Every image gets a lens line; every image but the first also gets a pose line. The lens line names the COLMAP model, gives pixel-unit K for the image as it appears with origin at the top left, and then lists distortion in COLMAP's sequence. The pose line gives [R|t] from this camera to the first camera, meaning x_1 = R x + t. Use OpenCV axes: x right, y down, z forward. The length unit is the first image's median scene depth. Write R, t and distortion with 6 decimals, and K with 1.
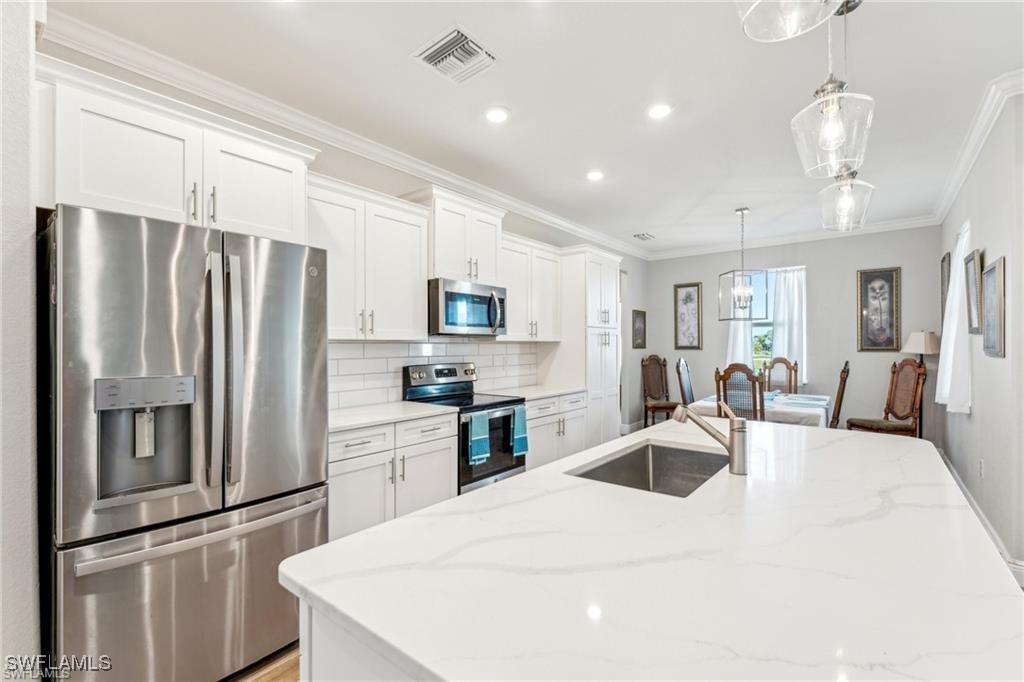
lens RADIAL K [[445.8, 0, 503.2], [0, 445.8, 343.8], [0, 0, 1]] dist [-0.000213, 0.000023]
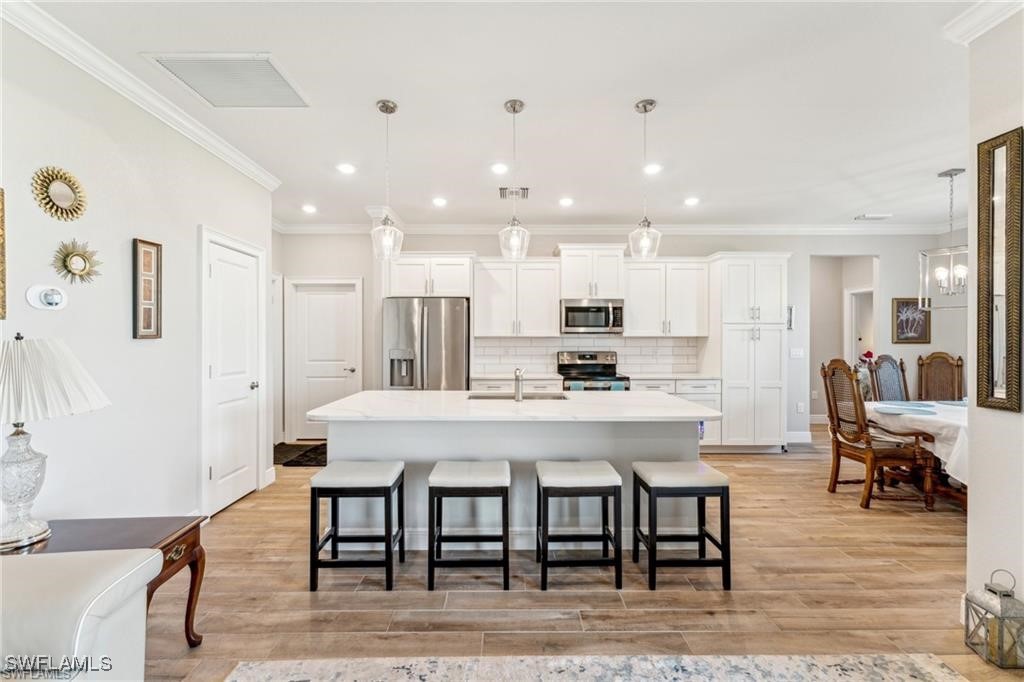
lens RADIAL K [[414.7, 0, 515.0], [0, 414.7, 338.3], [0, 0, 1]] dist [0.004070, -0.000831]
pose [[0.649114, 0.001110, -0.760690, 0.857207], [0.000511, 0.999998, 0.001895, -0.003689], [0.760691, -0.001619, 0.649112, -0.125646]]
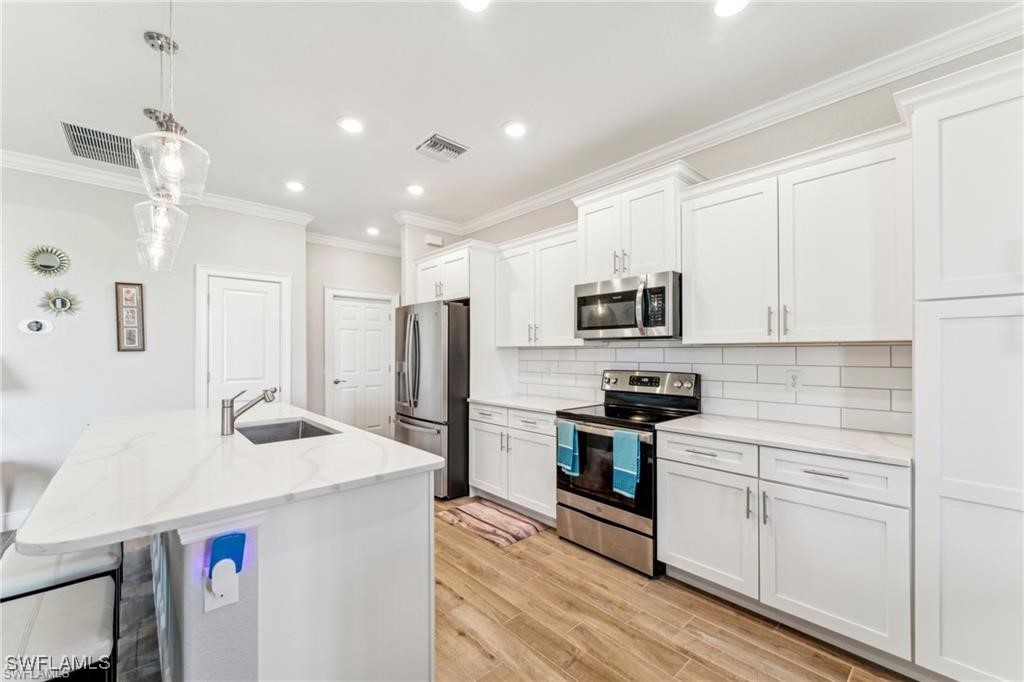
lens RADIAL K [[414.7, 0, 516.3], [0, 414.7, 349.1], [0, 0, 1]] dist [0.004070, -0.000831]
pose [[-0.139978, -0.002589, -0.990151, 0.777526], [0.007194, 0.999968, -0.003632, 0.002487], [0.990129, -0.007631, -0.139954, 0.932162]]
